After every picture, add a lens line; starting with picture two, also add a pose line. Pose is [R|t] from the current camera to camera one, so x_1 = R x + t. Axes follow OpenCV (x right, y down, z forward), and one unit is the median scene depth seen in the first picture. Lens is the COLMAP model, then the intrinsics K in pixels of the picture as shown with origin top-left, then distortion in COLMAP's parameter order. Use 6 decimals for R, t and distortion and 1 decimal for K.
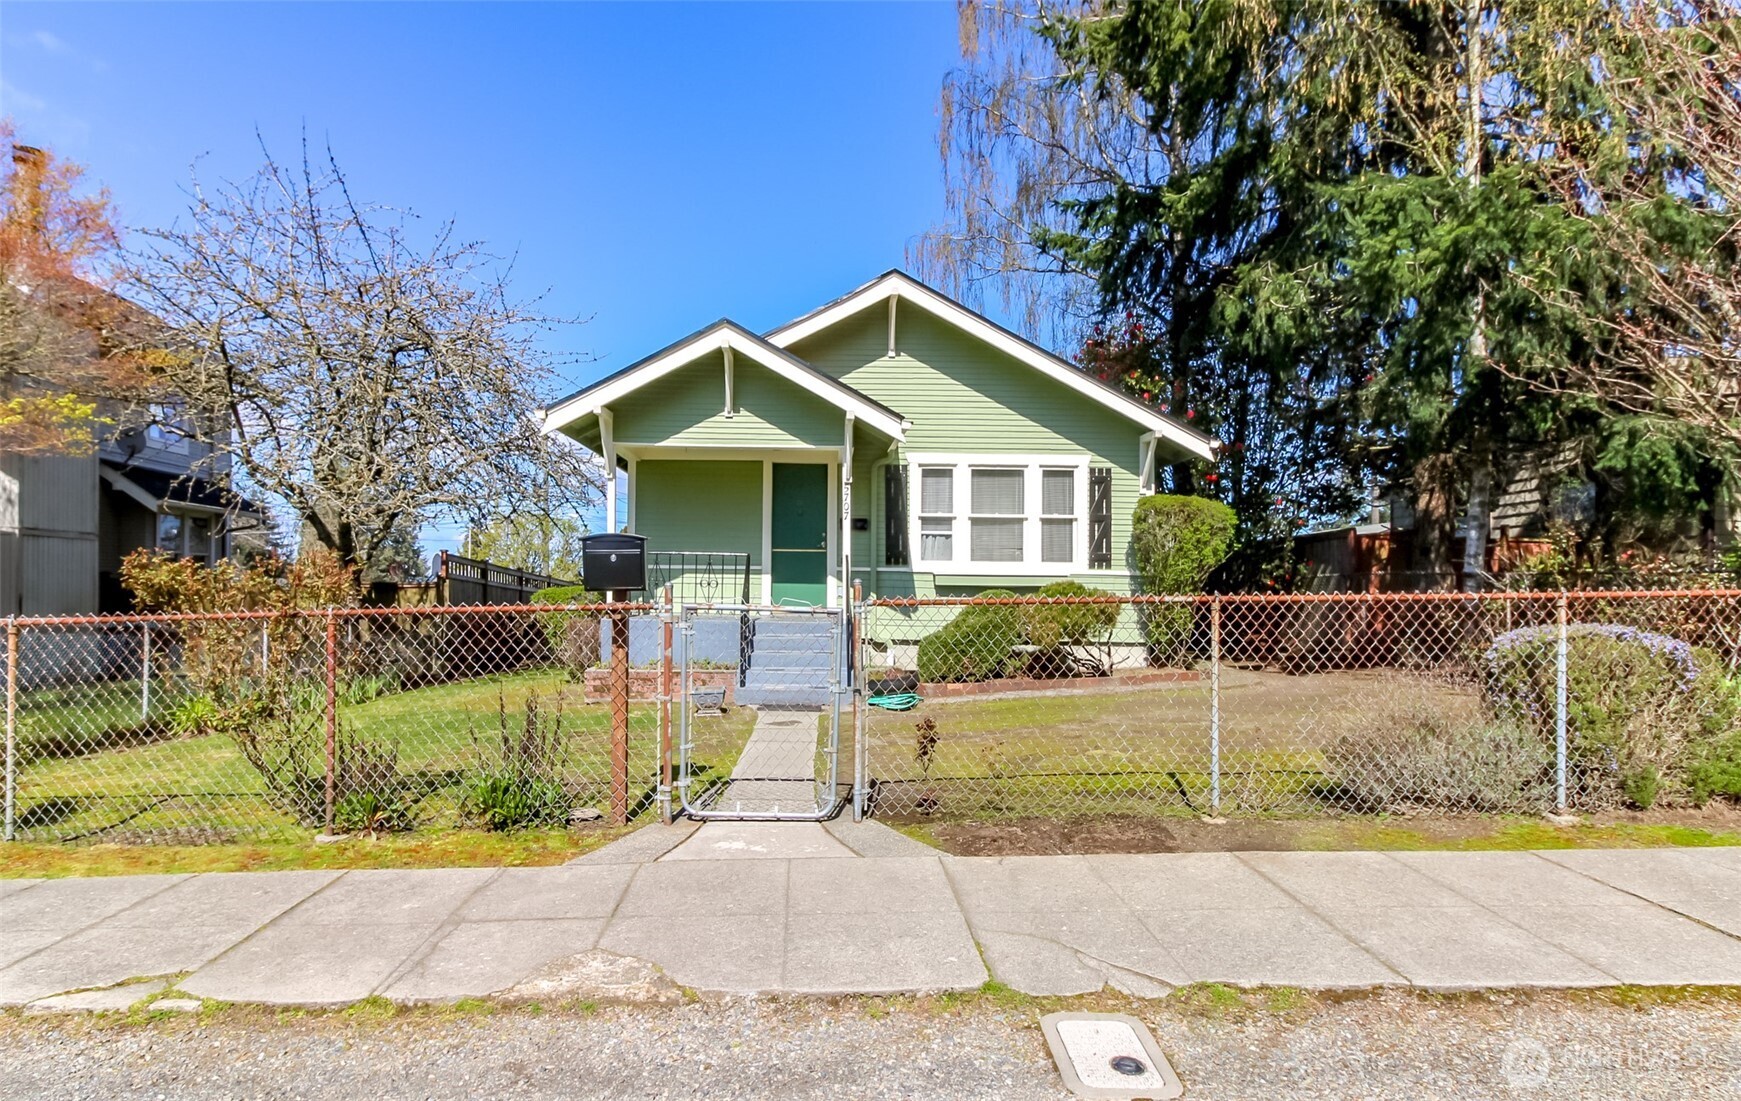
lens RADIAL K [[941.1, 0, 815.4], [0, 941.1, 586.6], [0, 0, 1]] dist [0.018297, 0.000381]
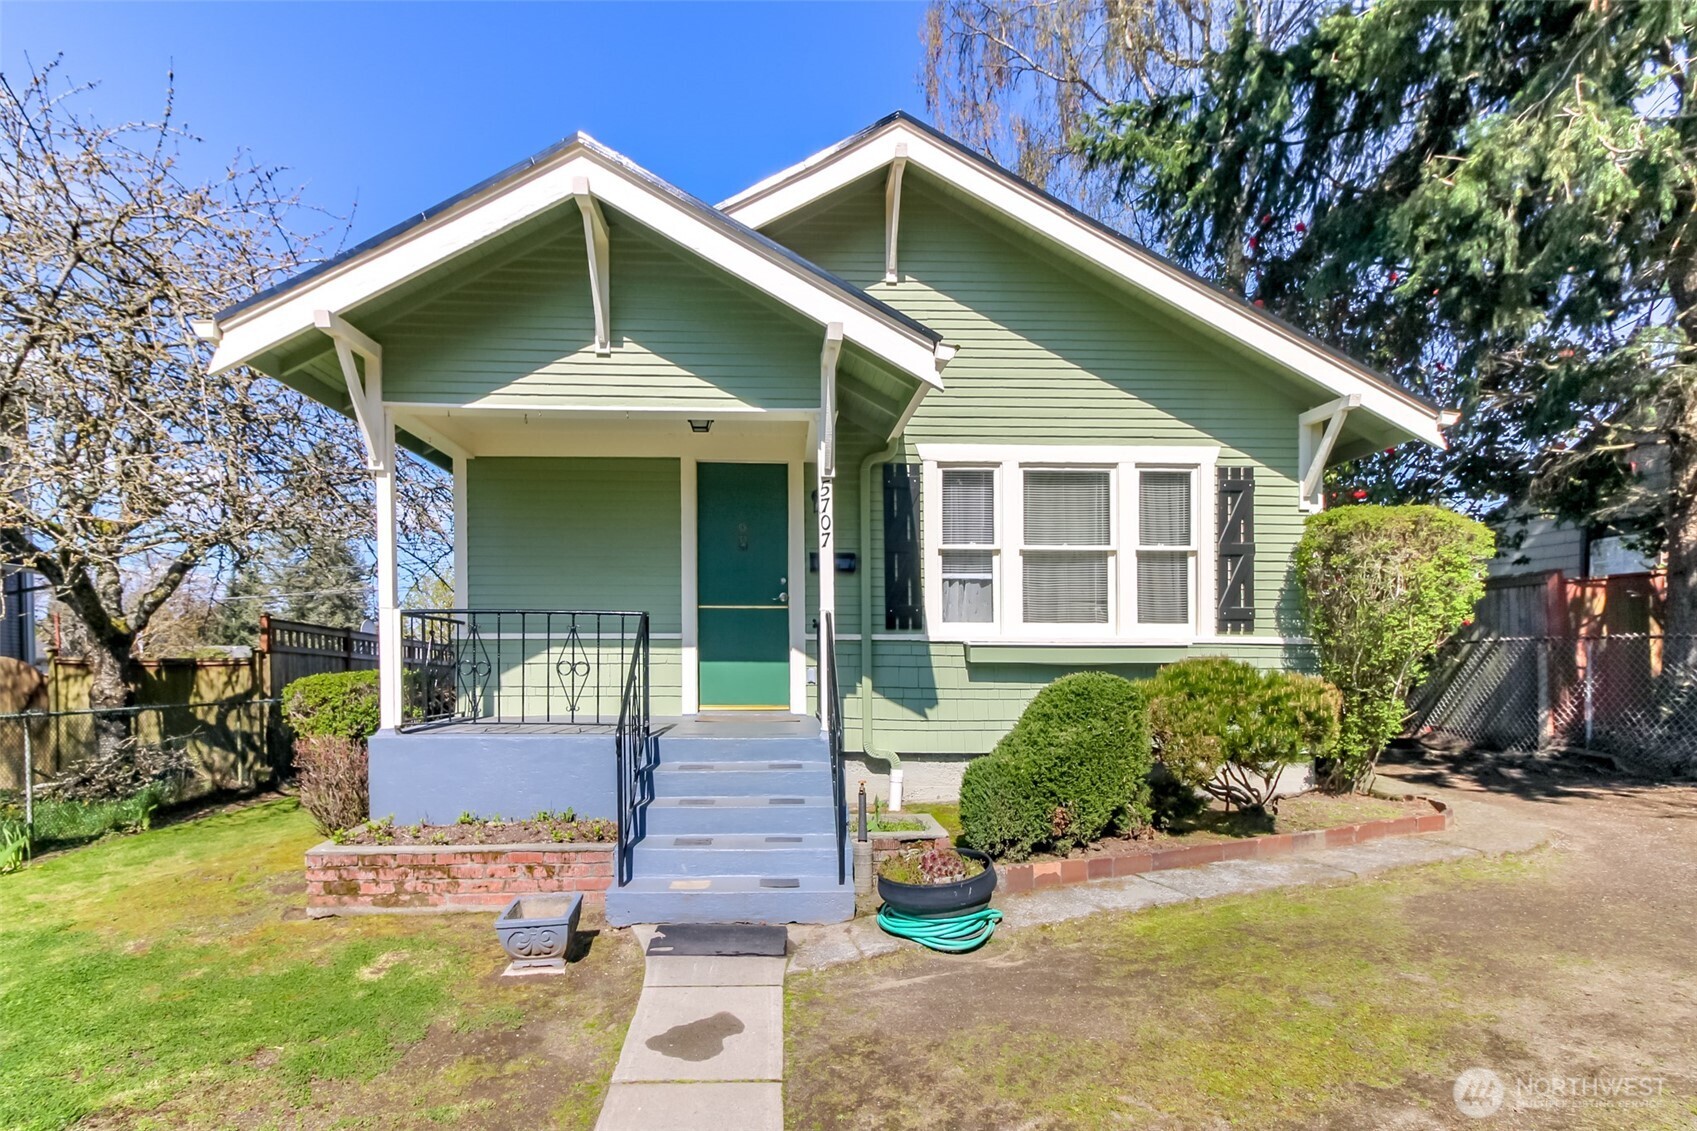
lens RADIAL K [[826.8, 0, 794.5], [0, 826.8, 658.8], [0, 0, 1]] dist [0.012565, -0.000487]
pose [[0.999539, -0.009428, 0.028850, 0.000913], [0.009004, 0.999850, 0.014790, -0.012993], [-0.028985, -0.014523, 0.999474, 0.470688]]
